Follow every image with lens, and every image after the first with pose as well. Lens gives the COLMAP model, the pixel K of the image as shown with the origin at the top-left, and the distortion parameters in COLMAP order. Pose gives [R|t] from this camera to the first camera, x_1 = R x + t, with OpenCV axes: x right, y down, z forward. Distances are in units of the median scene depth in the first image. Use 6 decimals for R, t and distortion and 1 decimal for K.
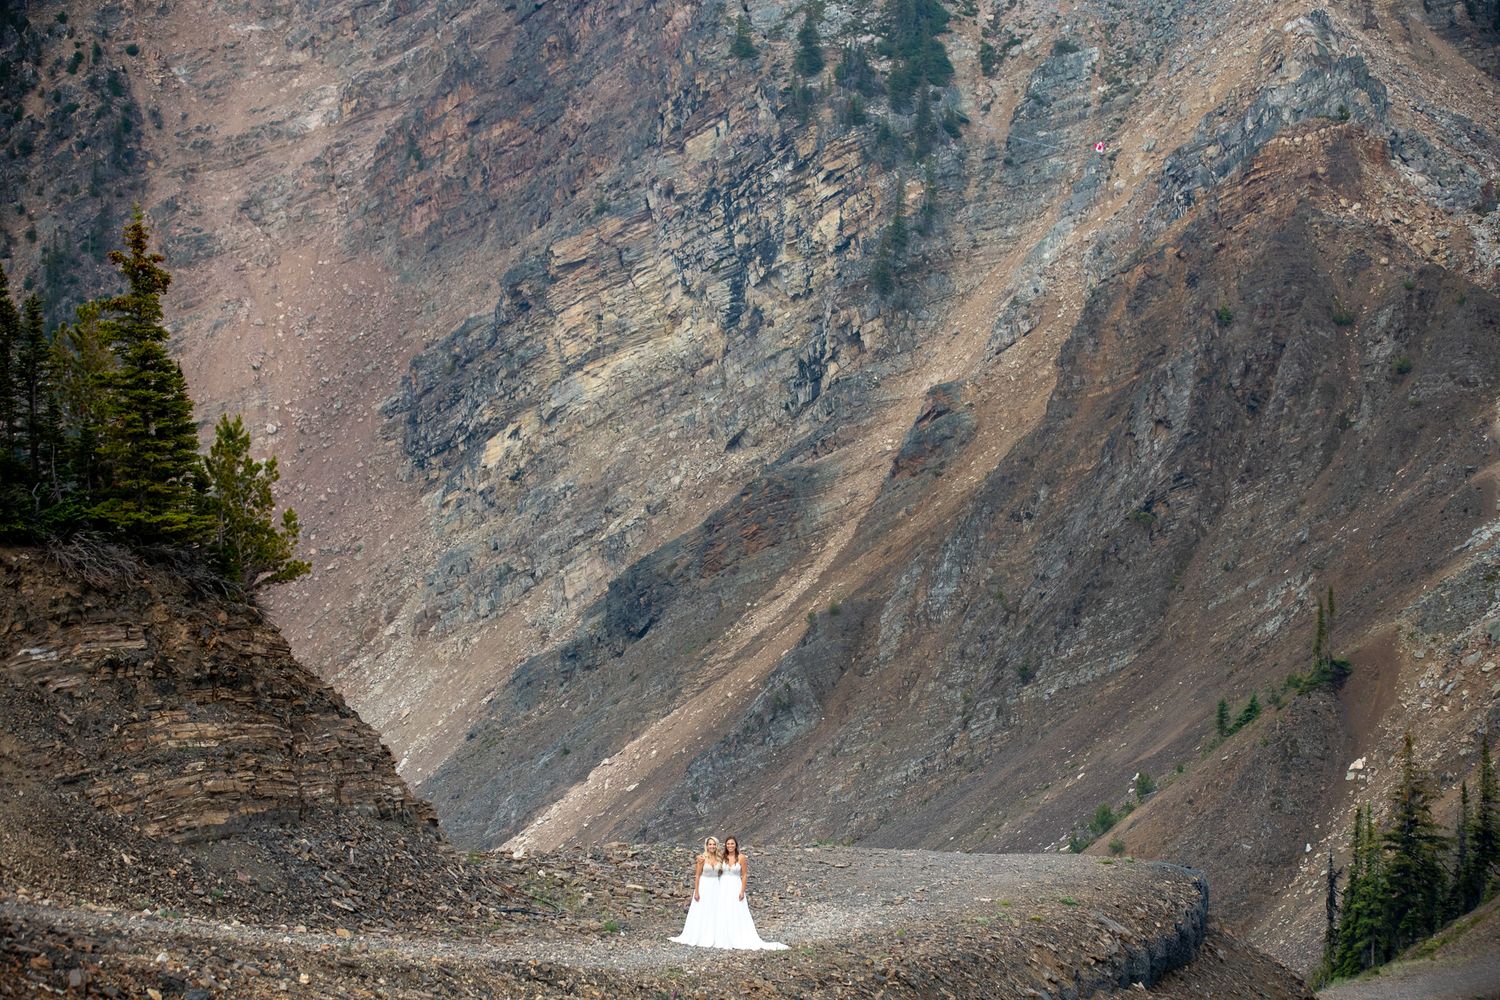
lens RADIAL K [[4317.3, 0, 750.0], [0, 4317.3, 500.0], [0, 0, 1]] dist [0.045047, 0.211160]
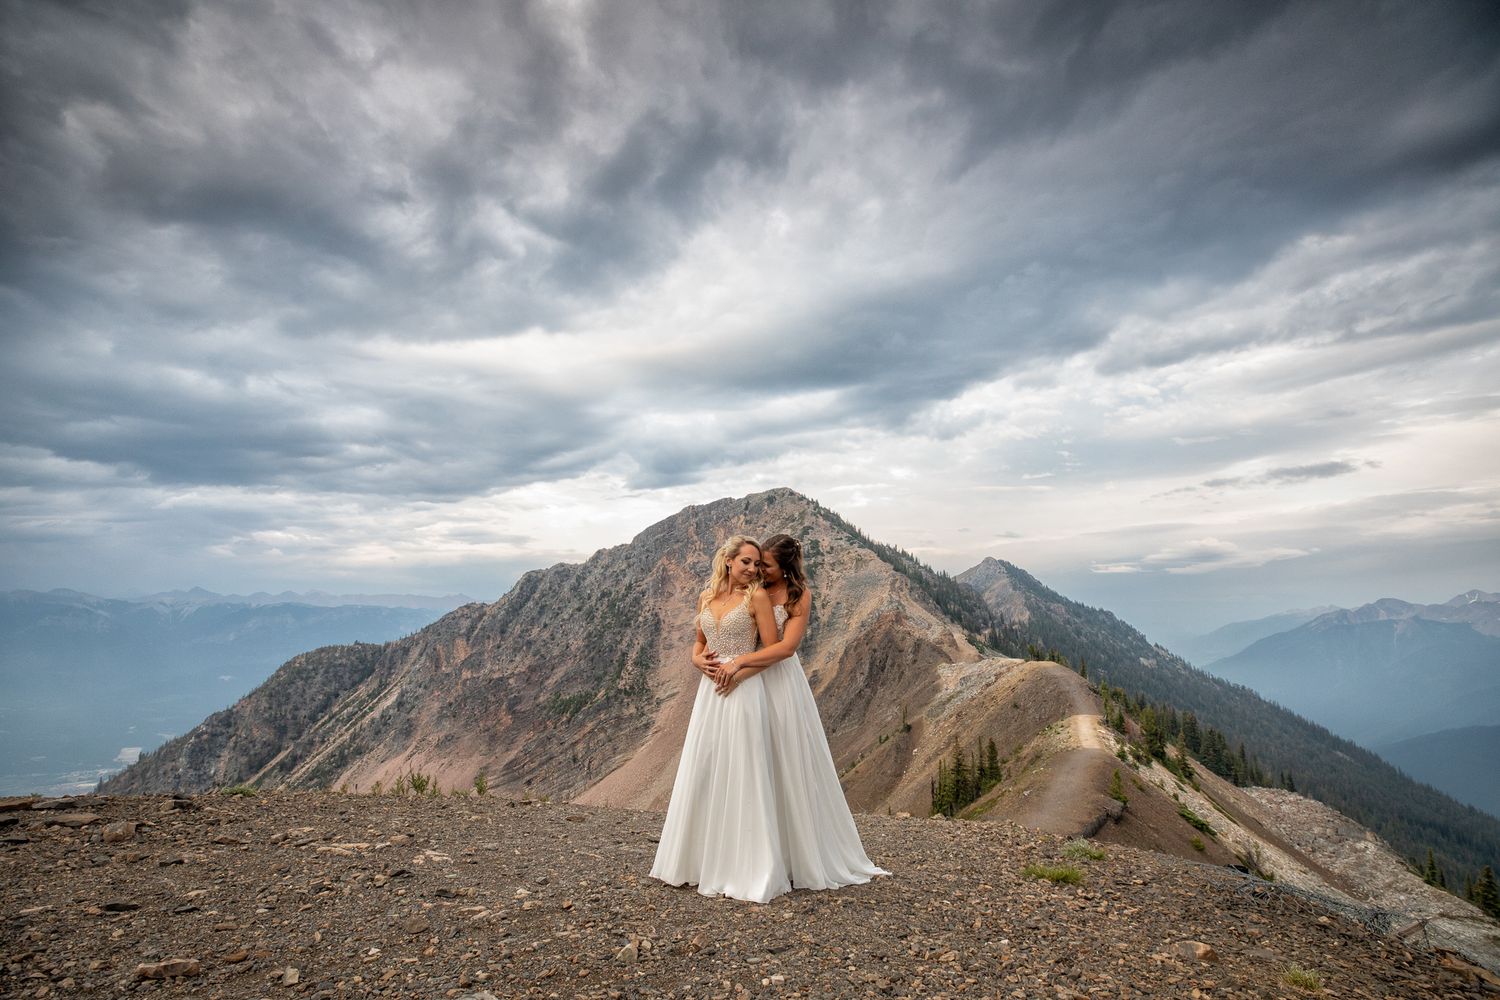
lens RADIAL K [[750.1, 0, 750.0], [0, 750.1, 500.0], [0, 0, 1]] dist [-0.002122, -0.000446]
pose [[0.999052, -0.007996, -0.042793, 0.011506], [-0.003518, 0.964942, -0.262438, 0.013420], [0.043391, 0.262340, 0.963999, 0.172944]]
